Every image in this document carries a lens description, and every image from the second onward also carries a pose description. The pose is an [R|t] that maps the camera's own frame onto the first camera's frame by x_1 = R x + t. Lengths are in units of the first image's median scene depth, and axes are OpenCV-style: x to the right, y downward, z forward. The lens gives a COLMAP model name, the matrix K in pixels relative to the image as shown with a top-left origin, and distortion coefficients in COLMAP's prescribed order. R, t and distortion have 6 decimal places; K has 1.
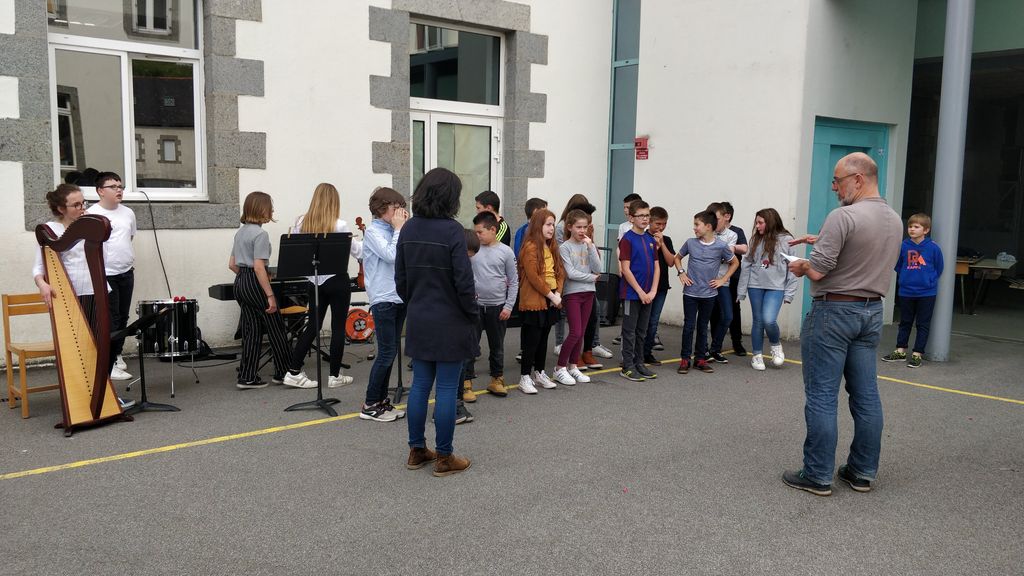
lens RADIAL K [[836.8, 0, 503.3], [0, 836.8, 287.8], [0, 0, 1]] dist [0.105661, -0.189100]
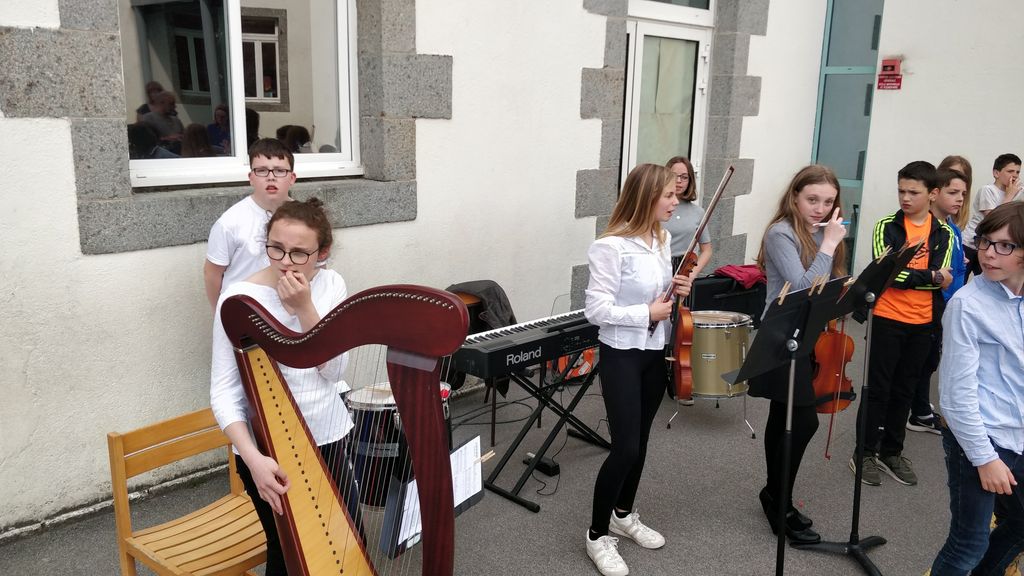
lens RADIAL K [[836.8, 0, 503.3], [0, 836.8, 287.8], [0, 0, 1]] dist [0.105661, -0.189100]
pose [[0.991571, -0.025044, 0.127120, -0.333744], [0.011013, 0.993881, 0.109902, -0.089100], [-0.129095, -0.107576, 0.985780, 0.408374]]
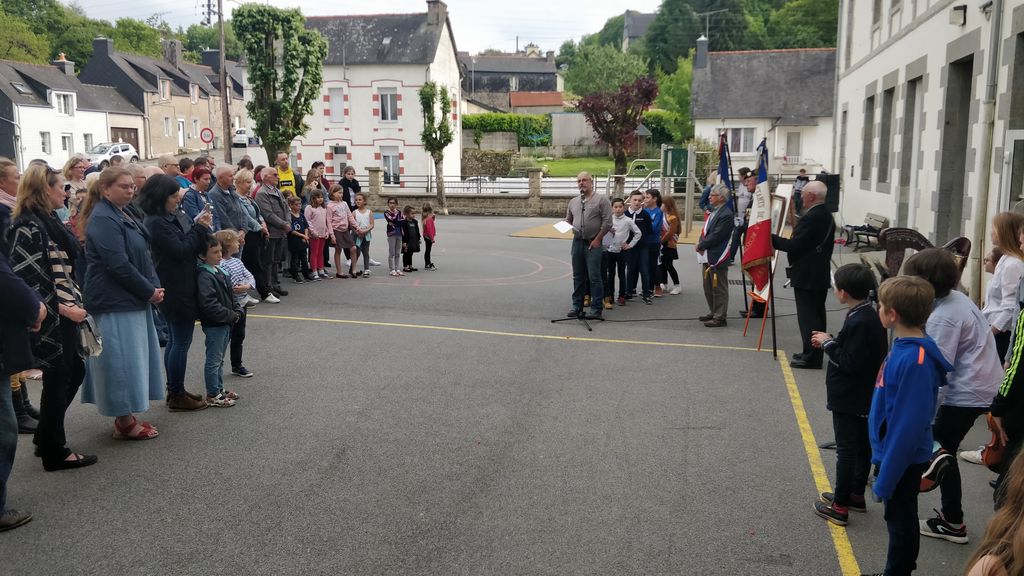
lens RADIAL K [[819.9, 0, 517.3], [0, 819.9, 290.9], [0, 0, 1]] dist [0.106551, -0.187729]
pose [[-0.775270, 0.076140, -0.627024, 0.478924], [-0.091981, 0.968516, 0.231335, -0.152931], [0.624897, 0.237022, -0.743858, 1.066674]]
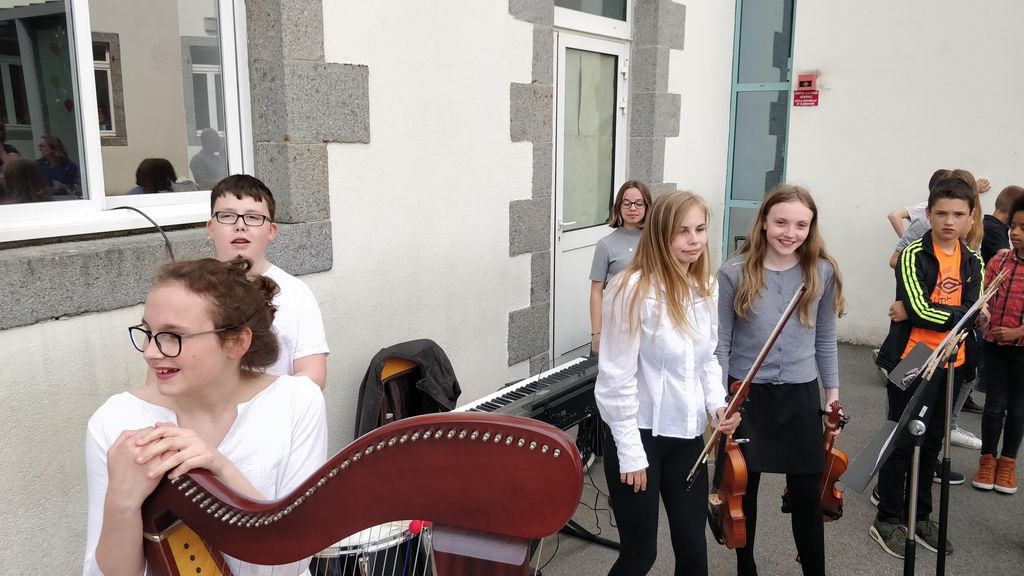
lens RADIAL K [[849.5, 0, 508.6], [0, 849.5, 284.2], [0, 0, 1]] dist [0.114818, -0.219431]
pose [[0.952020, -0.068657, 0.298236, -0.368155], [0.048042, 0.995956, 0.075920, -0.096277], [-0.302242, -0.057950, 0.951468, 0.522989]]
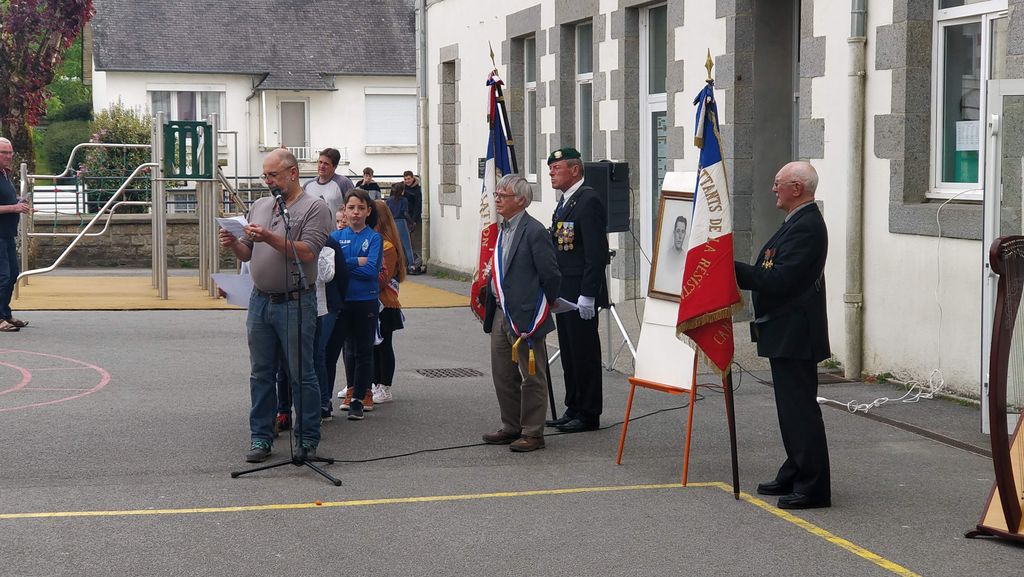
lens RADIAL K [[1619.9, 0, 519.7], [0, 1619.9, 283.2], [0, 0, 1]] dist [0.086217, 0.224475]
pose [[-0.368570, 0.048586, -0.928330, 0.620178], [-0.117387, 0.988207, 0.098325, -0.089750], [0.922159, 0.145213, -0.358520, 0.754929]]
